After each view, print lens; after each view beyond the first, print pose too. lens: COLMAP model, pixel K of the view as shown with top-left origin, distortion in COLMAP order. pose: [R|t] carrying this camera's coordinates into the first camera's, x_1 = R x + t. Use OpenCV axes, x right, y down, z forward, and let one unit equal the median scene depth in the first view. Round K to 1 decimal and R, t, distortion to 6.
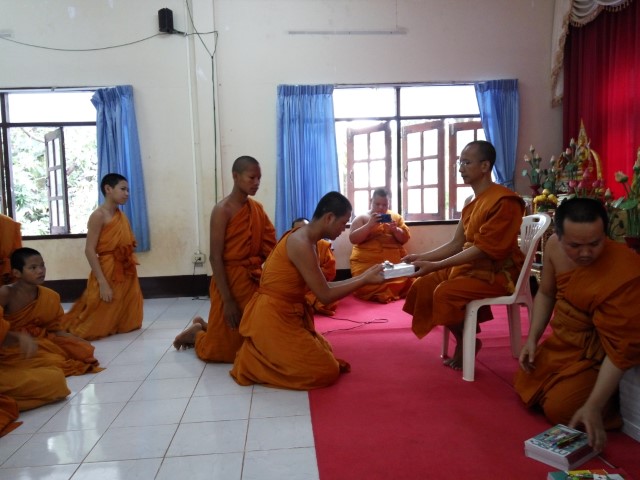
lens RADIAL K [[502.4, 0, 321.2], [0, 502.4, 242.6], [0, 0, 1]] dist [0.071914, -0.083129]
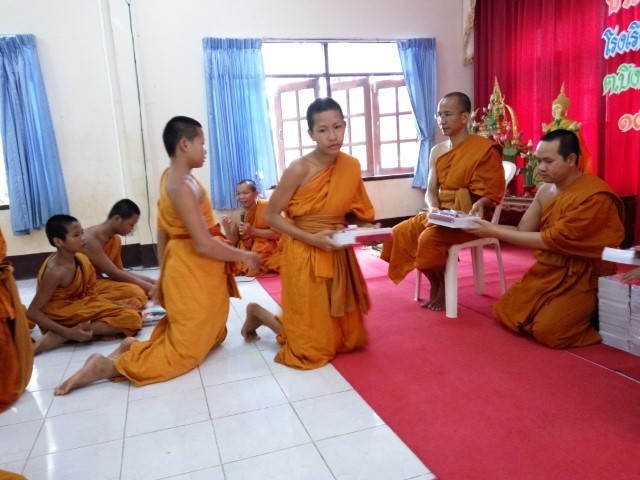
lens RADIAL K [[499.6, 0, 320.9], [0, 499.6, 243.3], [0, 0, 1]] dist [0.093447, -0.103625]
pose [[0.971505, -0.070036, 0.226434, -0.114319], [0.052799, 0.995289, 0.081309, 0.004297], [-0.231062, -0.067037, 0.970627, 0.007151]]
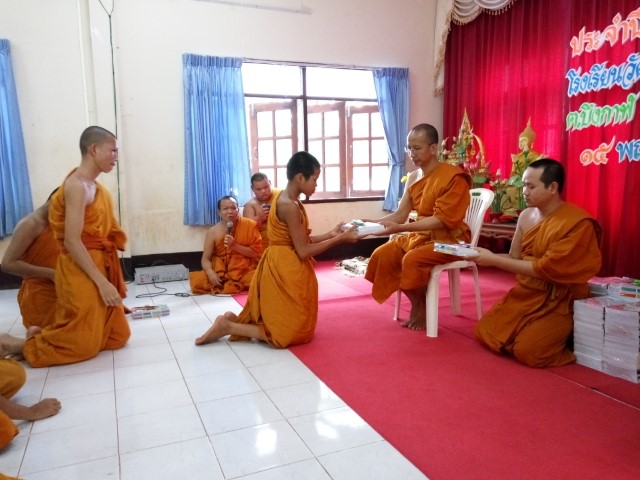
lens RADIAL K [[499.6, 0, 320.9], [0, 499.6, 243.3], [0, 0, 1]] dist [0.093447, -0.103625]
pose [[0.949674, -0.030925, 0.311710, -0.149274], [0.018031, 0.998862, 0.044164, 0.004875], [-0.312721, -0.036321, 0.949150, 0.008818]]
